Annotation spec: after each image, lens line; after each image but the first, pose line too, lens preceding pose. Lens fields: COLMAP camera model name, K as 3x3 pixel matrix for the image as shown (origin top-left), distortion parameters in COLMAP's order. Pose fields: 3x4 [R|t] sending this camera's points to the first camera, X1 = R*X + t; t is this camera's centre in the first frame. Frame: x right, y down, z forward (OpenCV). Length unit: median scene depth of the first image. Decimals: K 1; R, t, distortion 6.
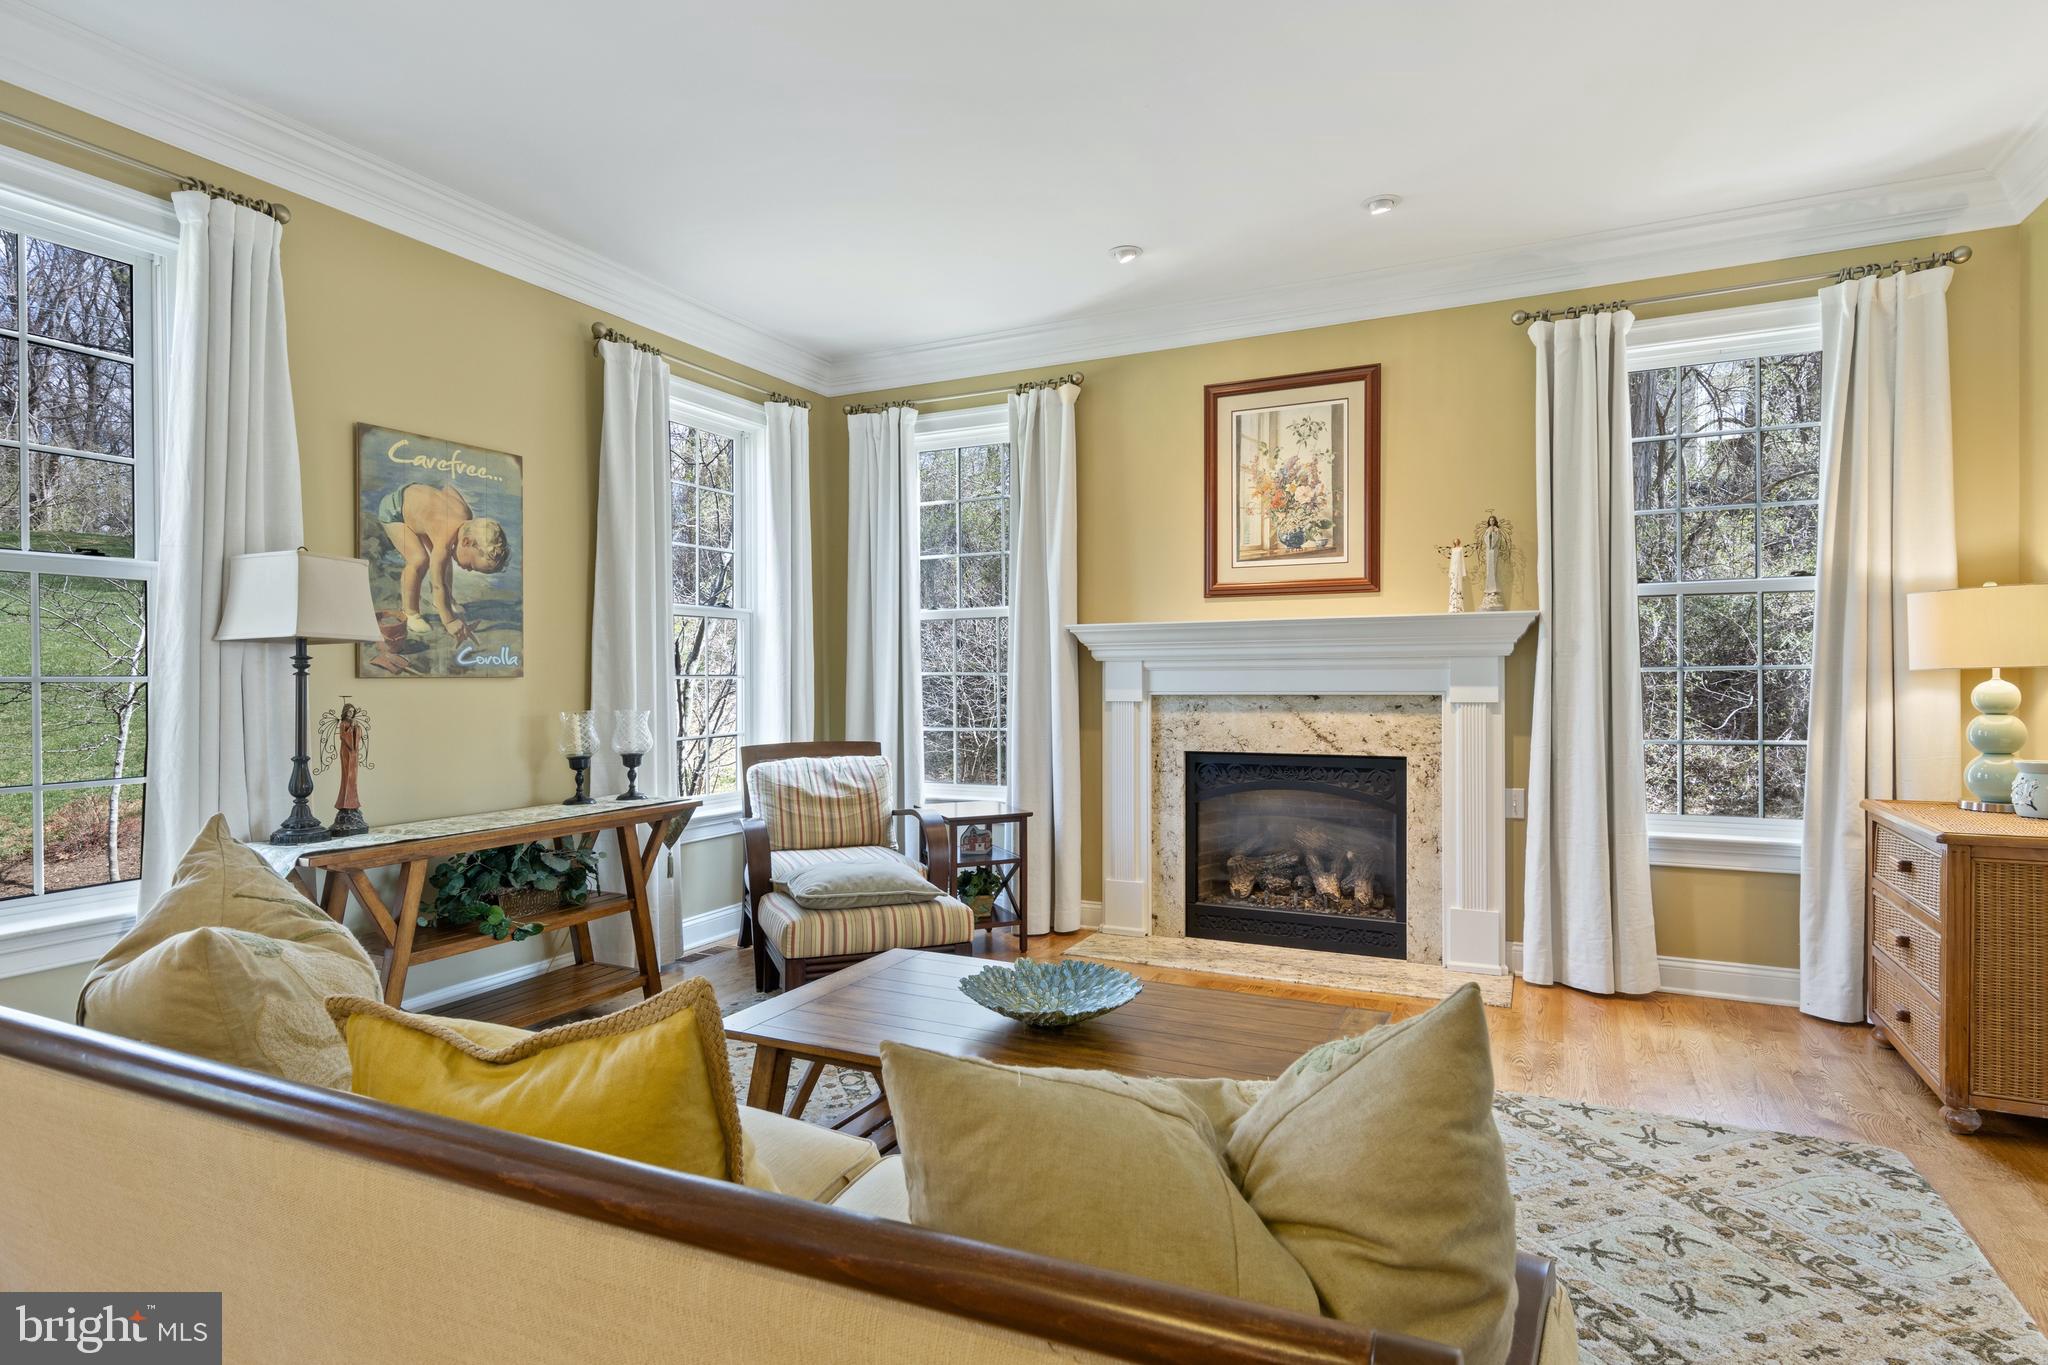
lens RADIAL K [[1051.8, 0, 1032.2], [0, 1051.8, 687.0], [0, 0, 1]] dist [-0.000235, -0.001540]
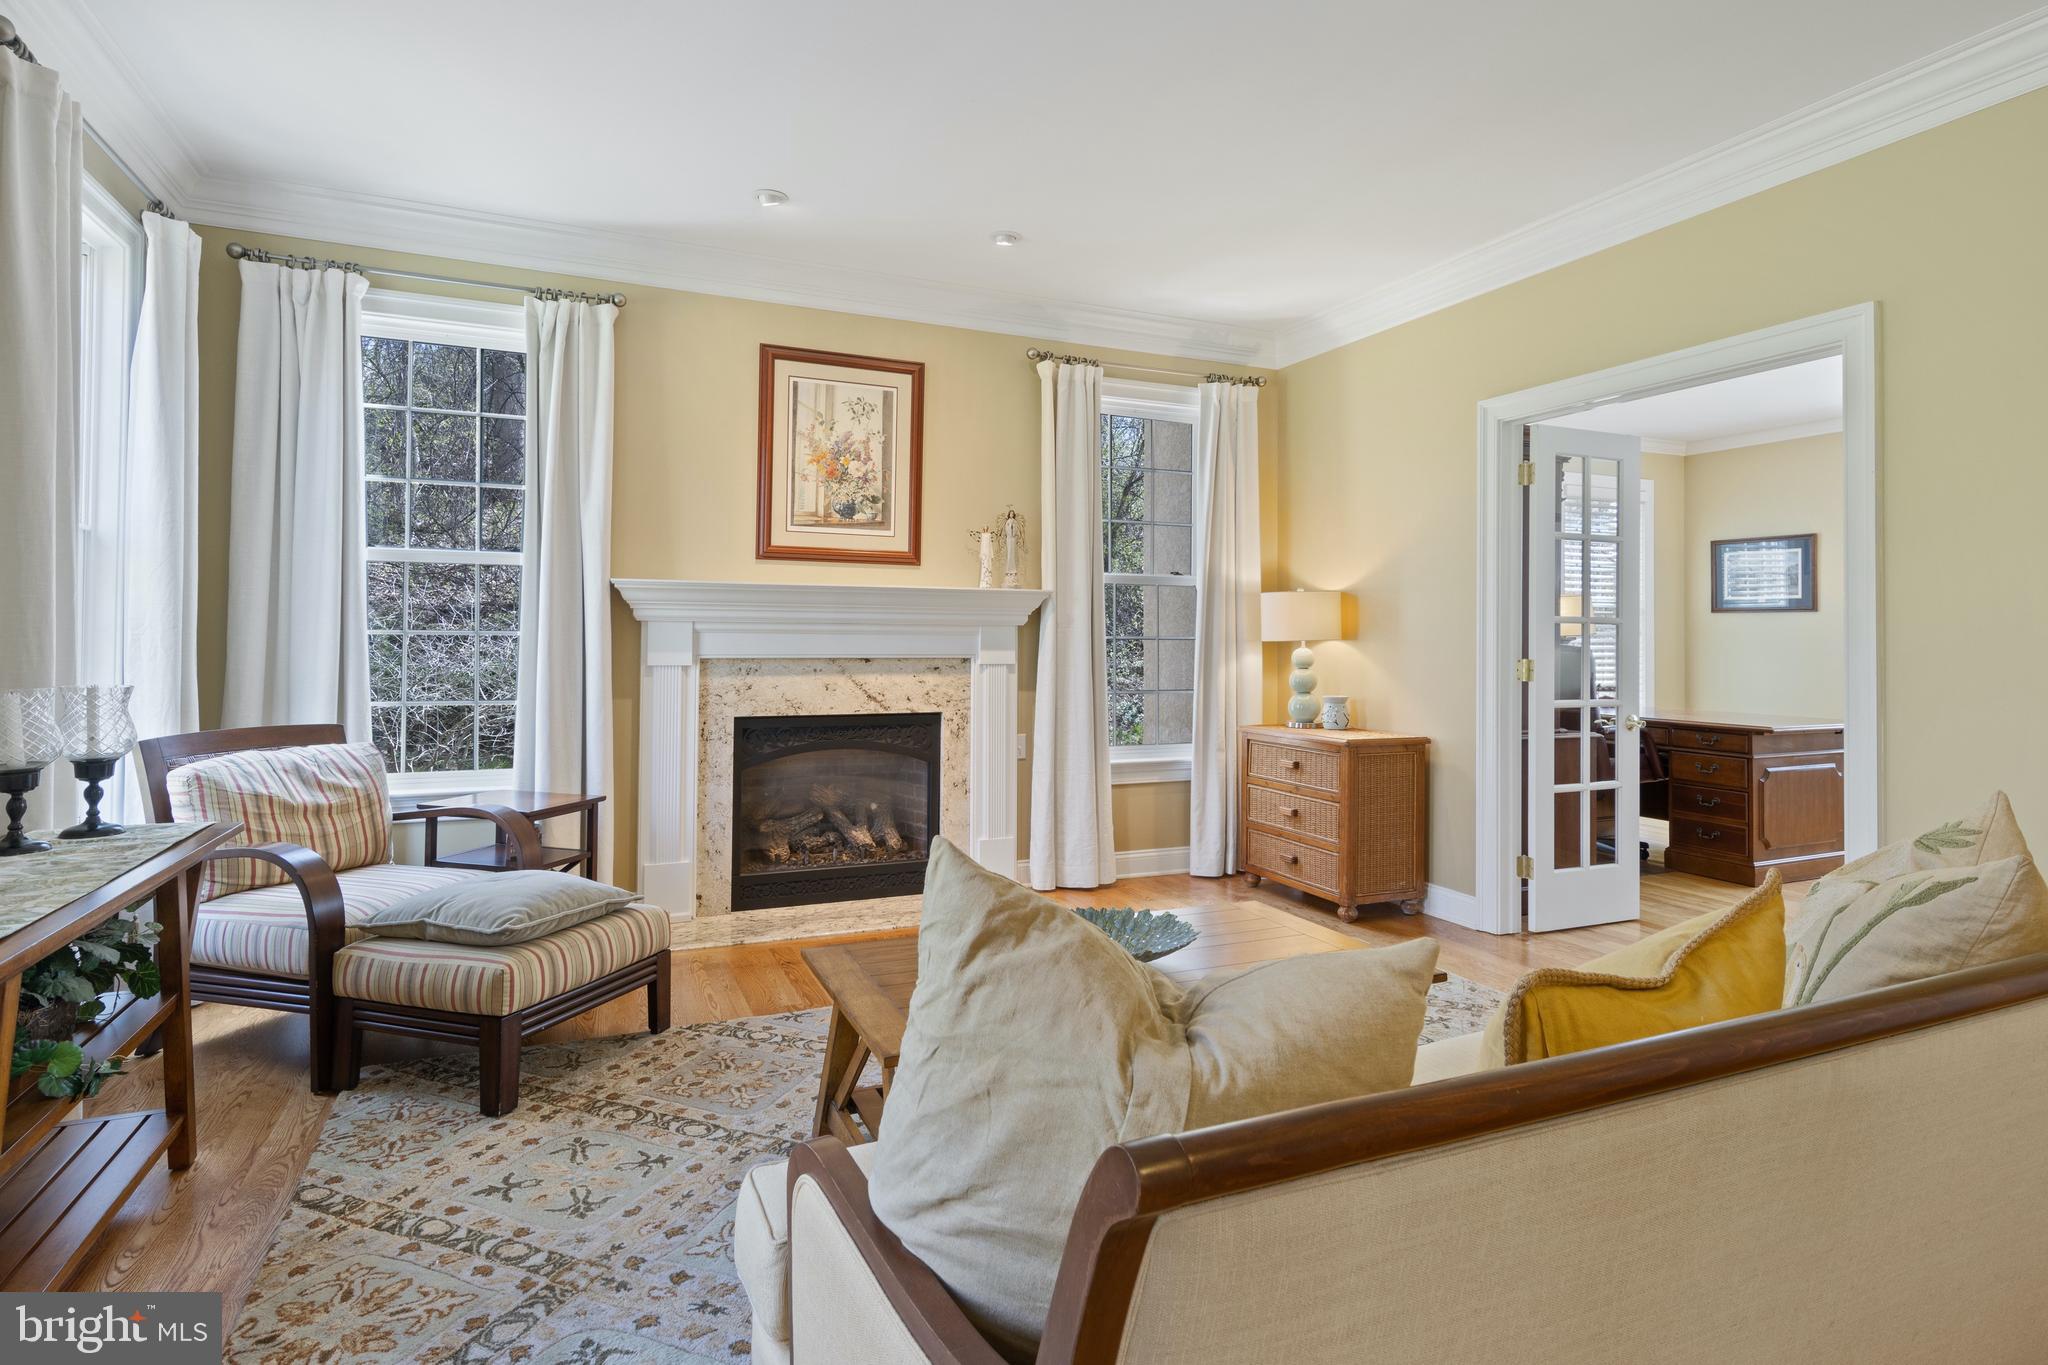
lens RADIAL K [[1051.8, 0, 1014.4], [0, 1051.8, 628.7], [0, 0, 1]] dist [-0.000235, -0.001540]
pose [[0.652797, 0.019656, 0.757278, -0.434497], [-0.002834, 0.999720, -0.023506, 0.002499], [-0.757528, 0.013199, 0.652669, 0.188668]]
